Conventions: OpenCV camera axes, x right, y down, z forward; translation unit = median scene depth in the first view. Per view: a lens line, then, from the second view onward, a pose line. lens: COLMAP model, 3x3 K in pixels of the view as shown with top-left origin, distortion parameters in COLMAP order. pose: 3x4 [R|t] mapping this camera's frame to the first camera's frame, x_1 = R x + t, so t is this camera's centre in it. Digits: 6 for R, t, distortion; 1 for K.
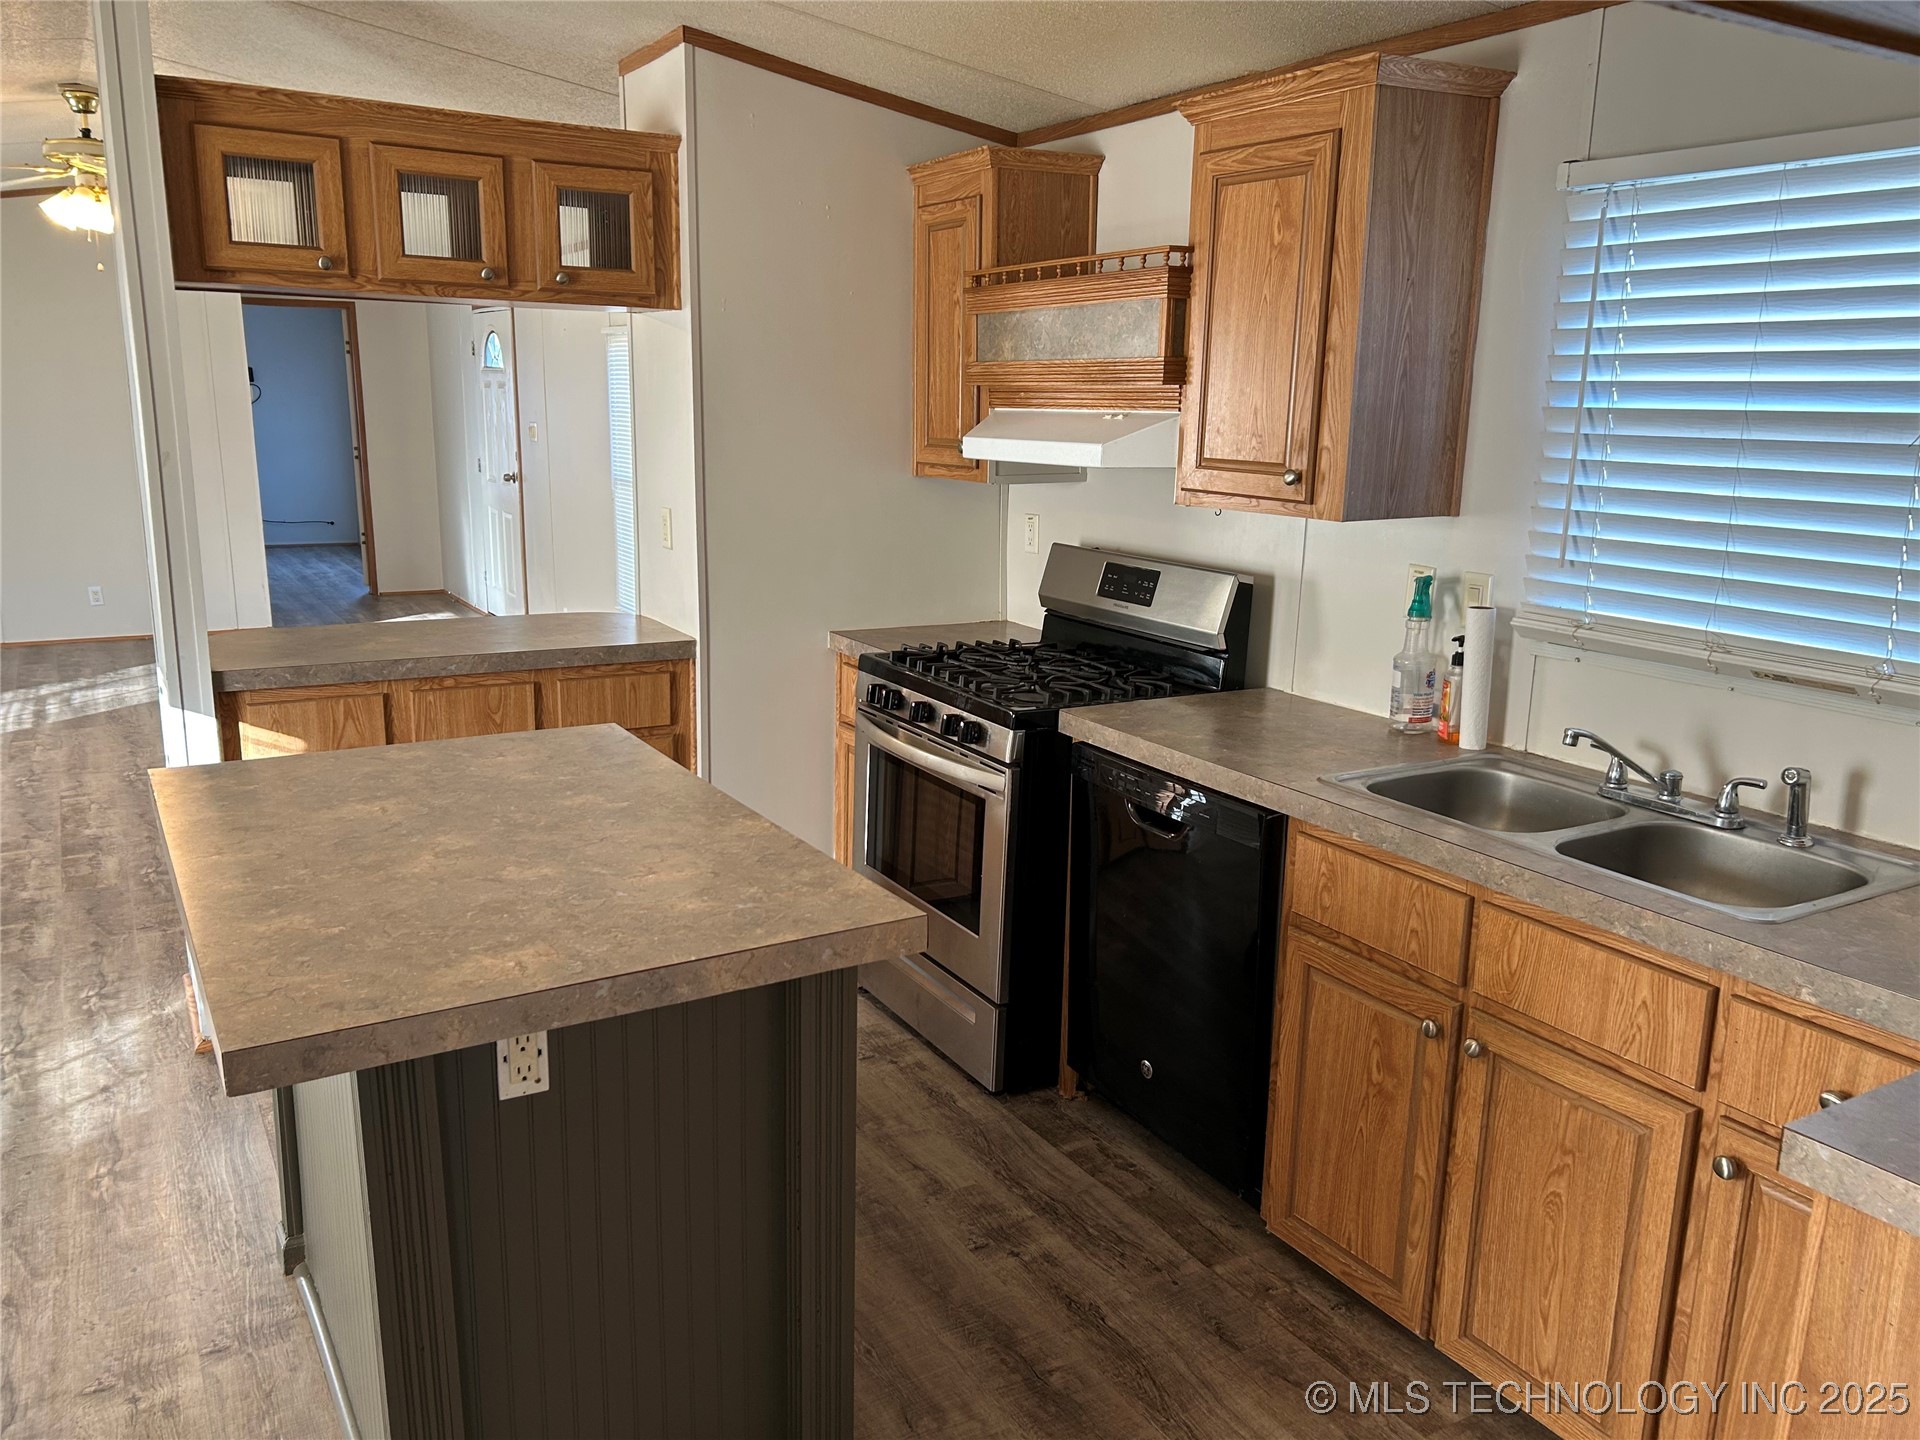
lens RADIAL K [[1432.5, 0, 941.6], [0, 1432.5, 725.9], [0, 0, 1]] dist [0.052783, -0.059653]
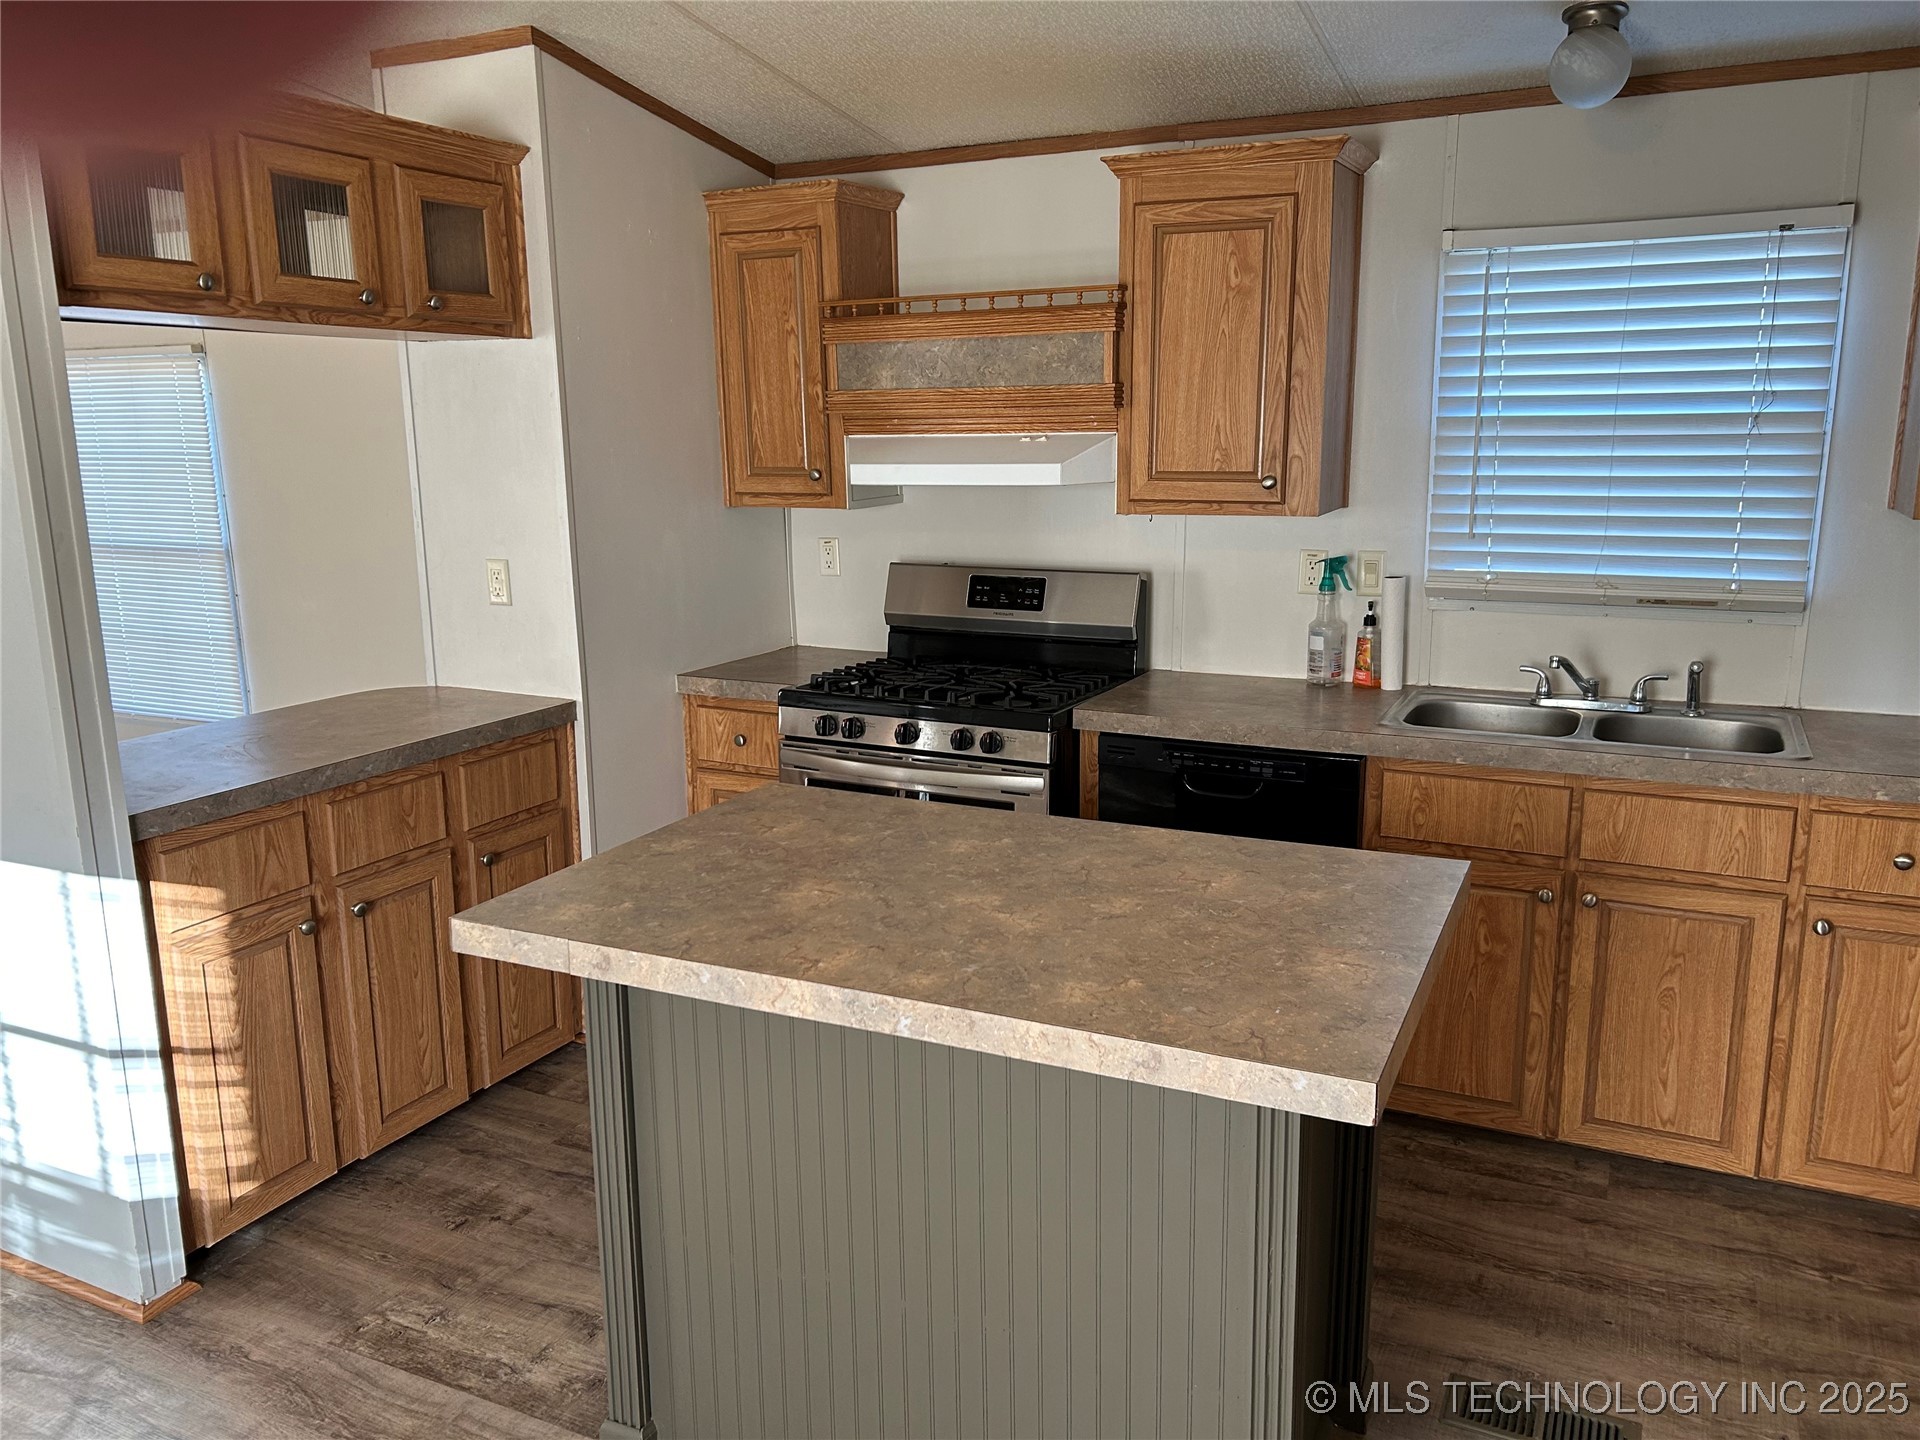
lens RADIAL K [[1432.5, 0, 958.9], [0, 1432.5, 730.2], [0, 0, 1]] dist [0.052783, -0.059653]
pose [[0.833152, -0.144918, 0.533719, -0.619030], [0.150824, 0.988015, 0.032830, -0.047491], [-0.532080, 0.053145, 0.845024, 0.142314]]
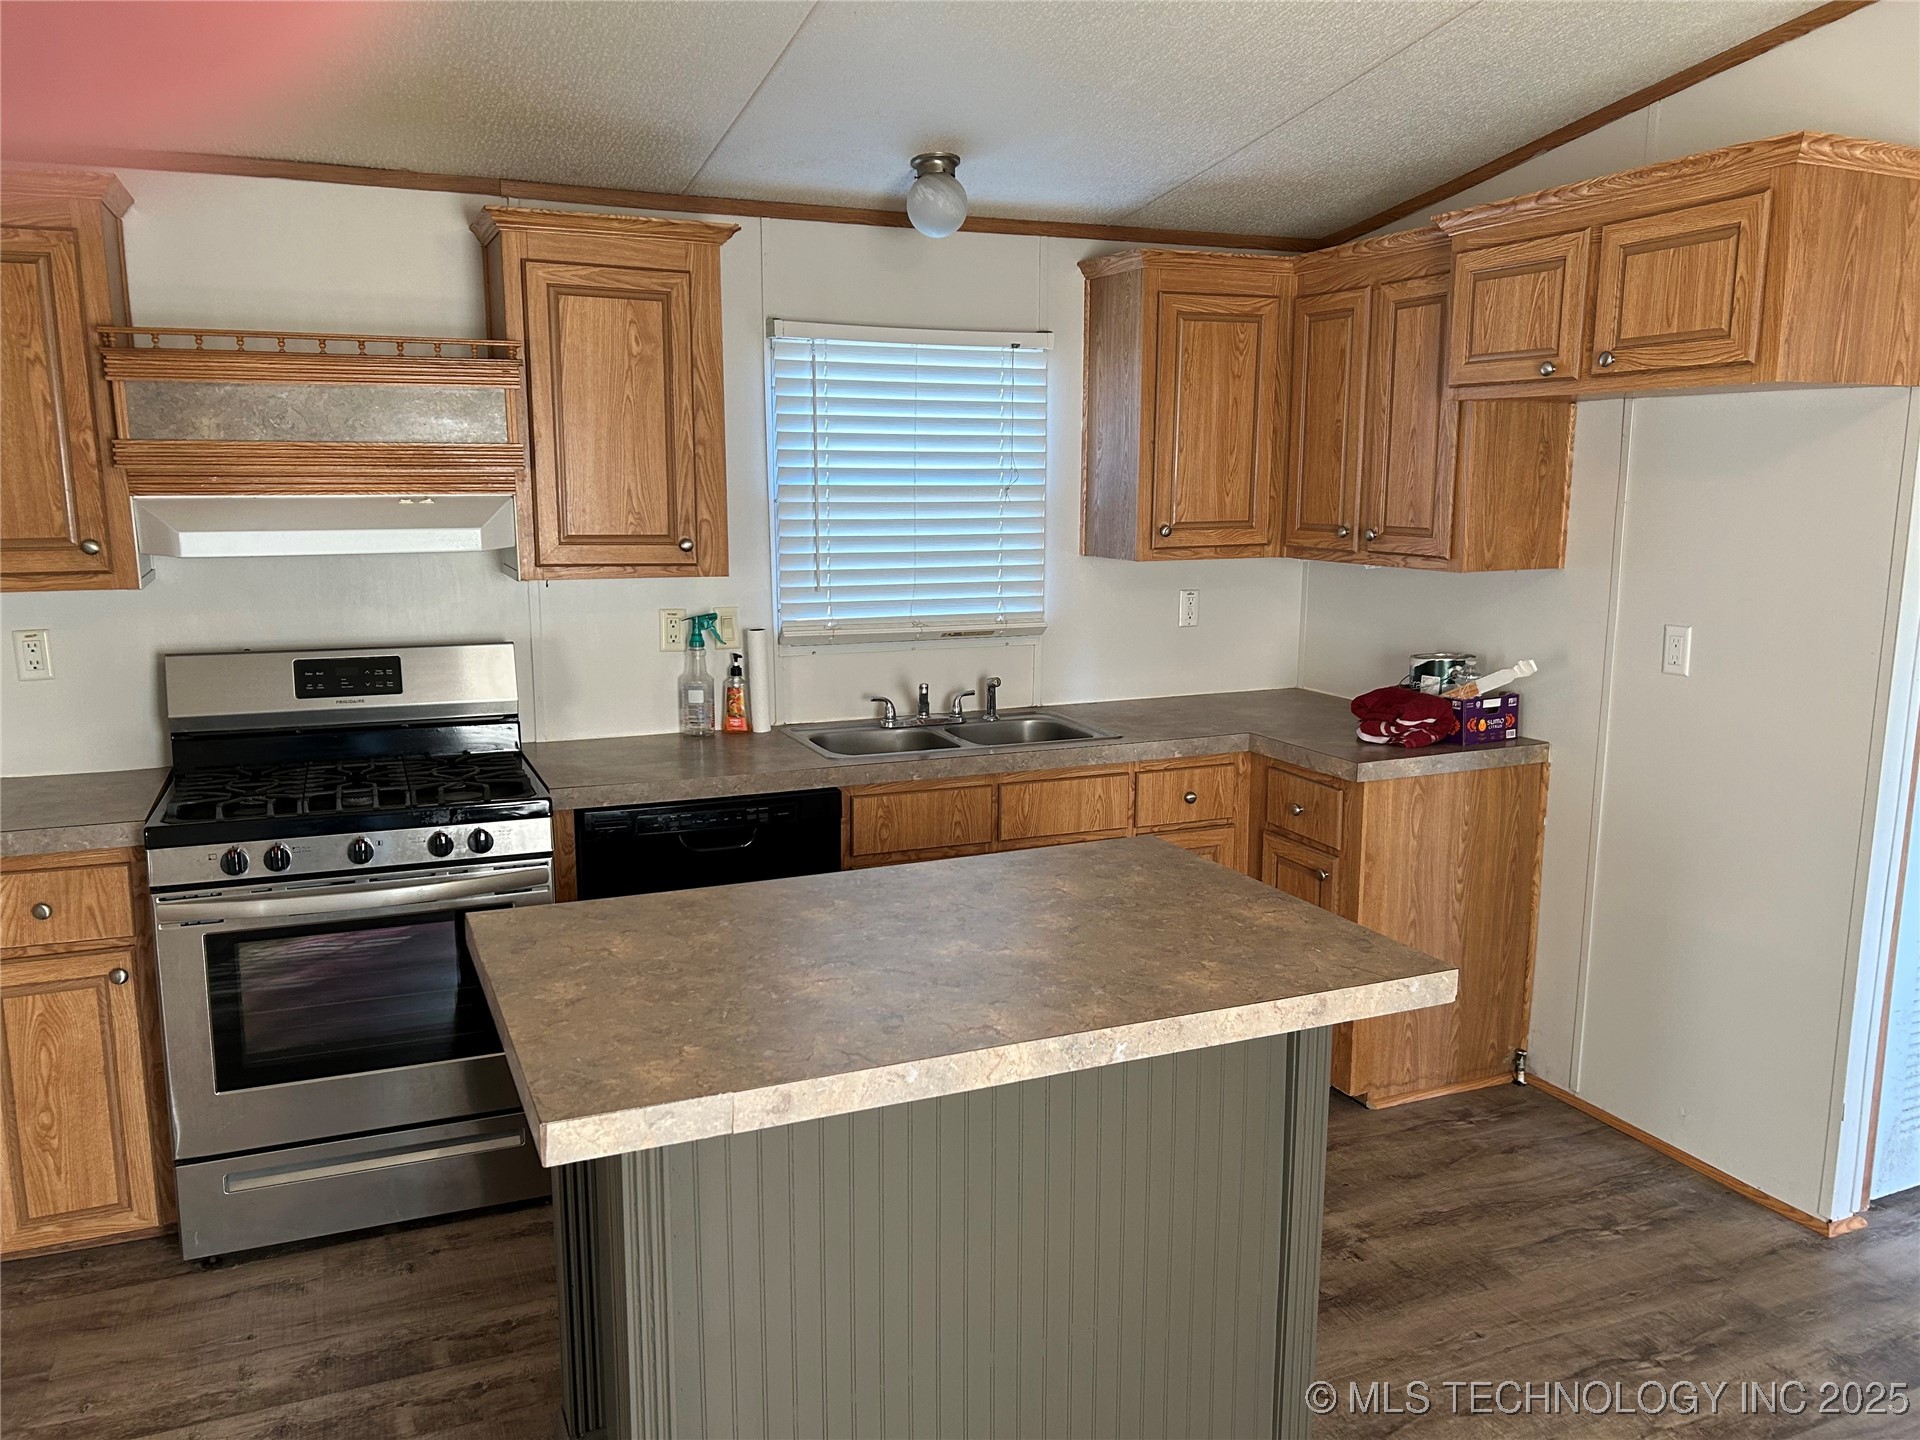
lens RADIAL K [[1432.5, 0, 948.7], [0, 1432.5, 738.1], [0, 0, 1]] dist [0.052783, -0.059653]
pose [[0.131935, -0.197888, 0.971305, -0.933195], [0.222393, 0.960801, 0.165540, -0.163944], [-0.965989, 0.194171, 0.170772, 0.593099]]
